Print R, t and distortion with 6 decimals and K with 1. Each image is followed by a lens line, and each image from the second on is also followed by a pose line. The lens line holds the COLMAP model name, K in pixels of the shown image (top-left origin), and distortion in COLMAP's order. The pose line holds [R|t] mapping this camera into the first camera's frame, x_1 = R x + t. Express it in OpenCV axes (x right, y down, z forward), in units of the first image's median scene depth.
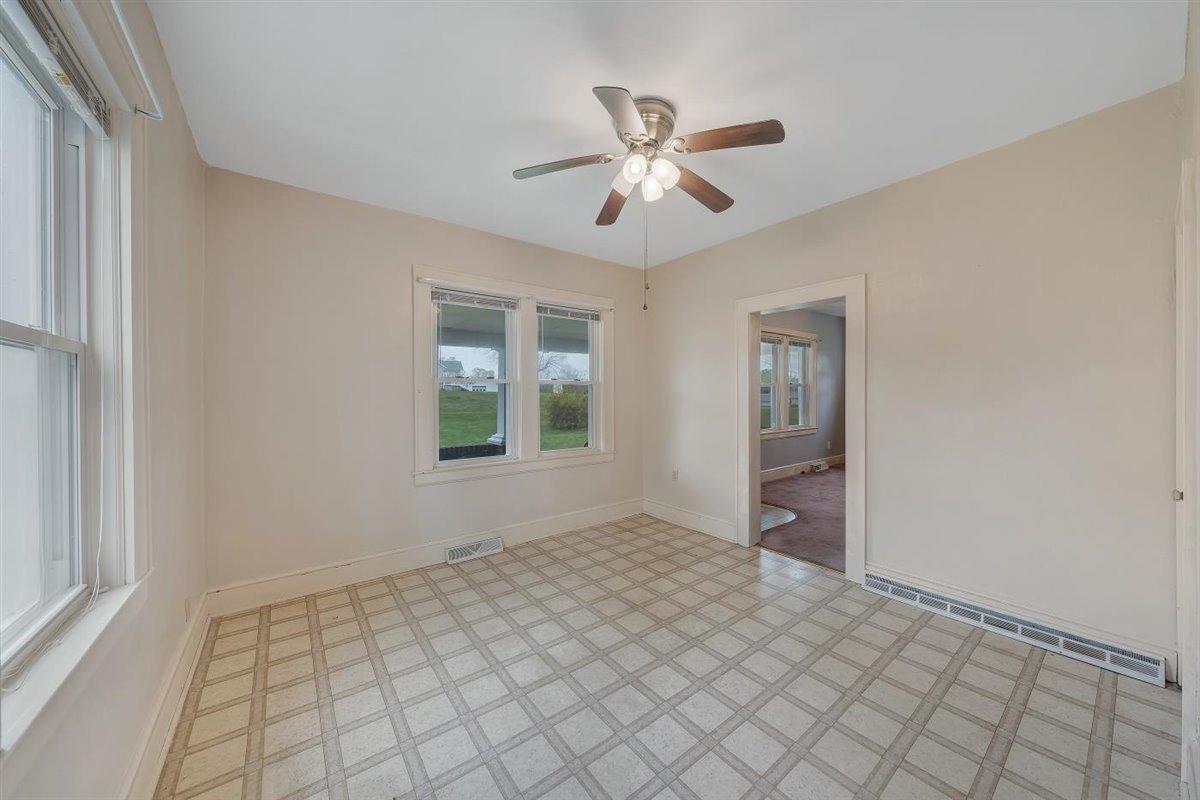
lens RADIAL K [[415.9, 0, 599.4], [0, 415.9, 403.9], [0, 0, 1]] dist [-0.001432, -0.000227]
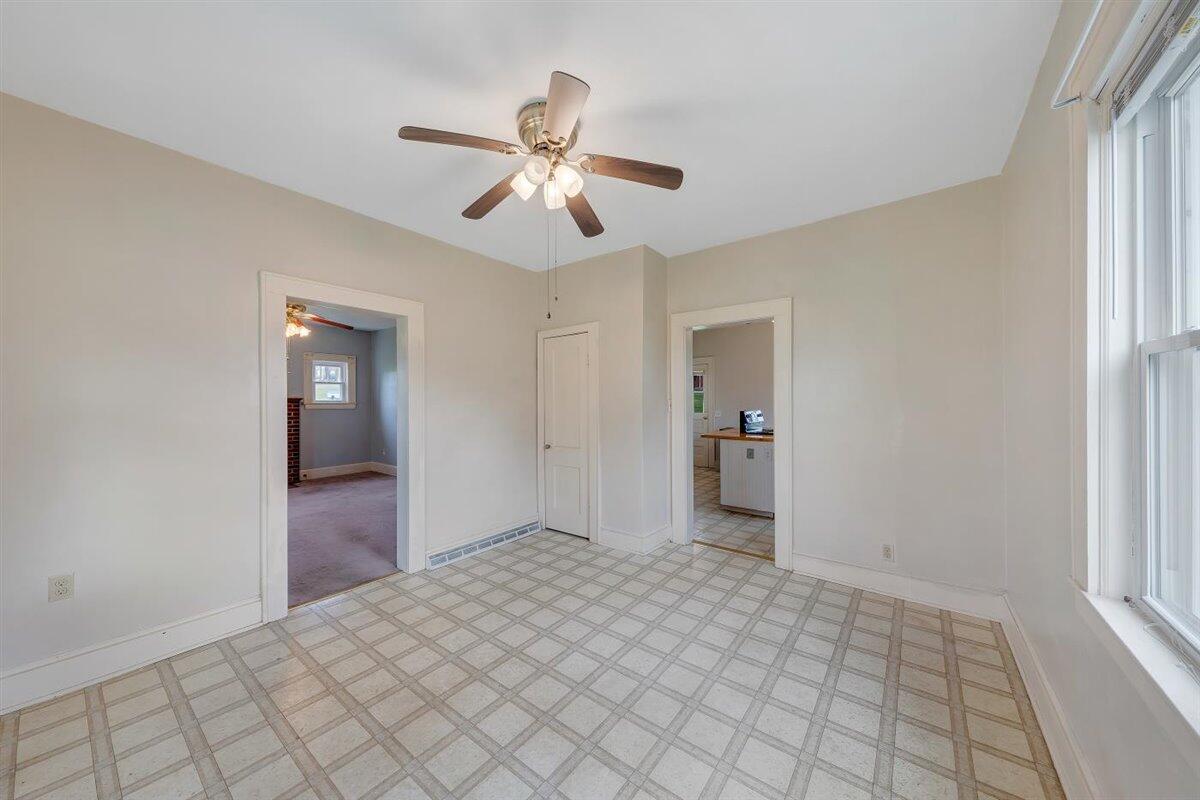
lens RADIAL K [[415.6, 0, 601.7], [0, 415.6, 395.5], [0, 0, 1]] dist [-0.000598, -0.000410]
pose [[-0.268586, 0.024438, 0.962946, -0.828800], [0.035163, 0.999261, -0.015552, -0.016995], [-0.962614, 0.029683, -0.269247, 1.091992]]
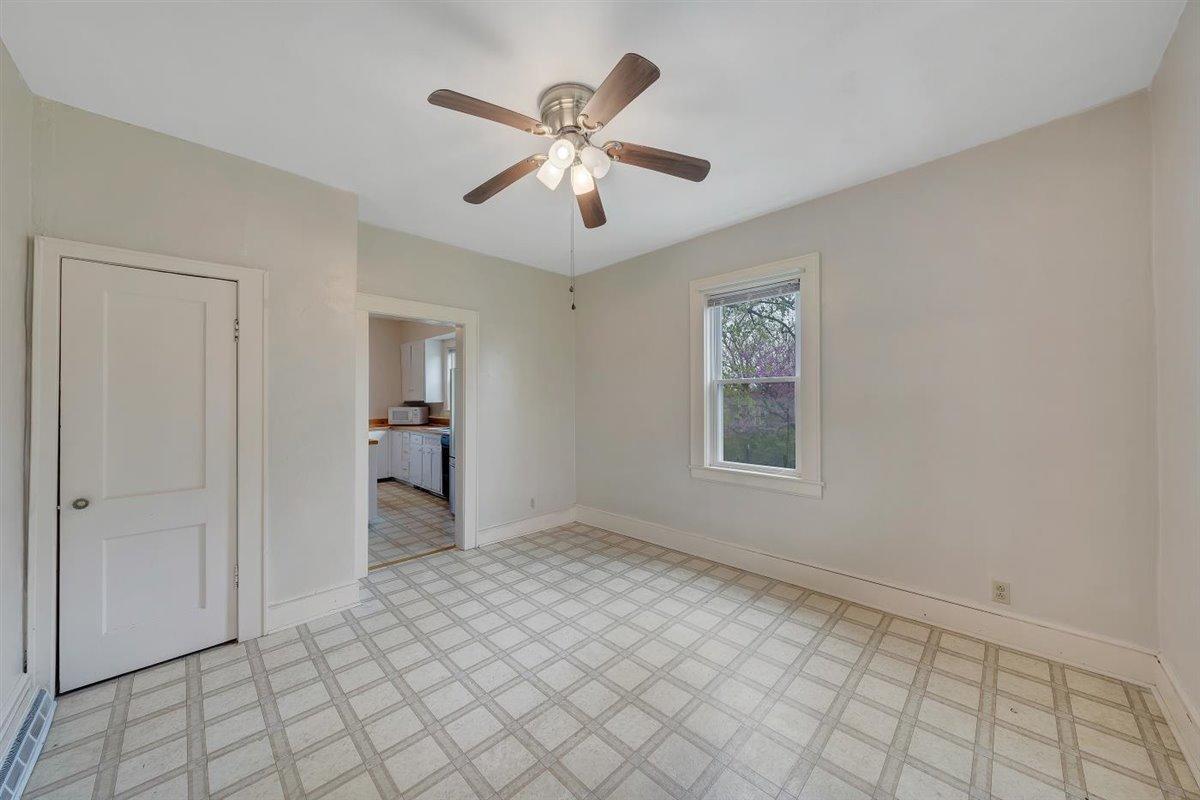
lens RADIAL K [[415.6, 0, 601.7], [0, 415.6, 395.5], [0, 0, 1]] dist [-0.000598, -0.000410]
pose [[-0.989396, 0.016718, -0.144278, 0.176181], [0.013112, 0.999578, 0.025910, -0.057366], [0.144650, 0.023743, -0.989198, 1.839077]]
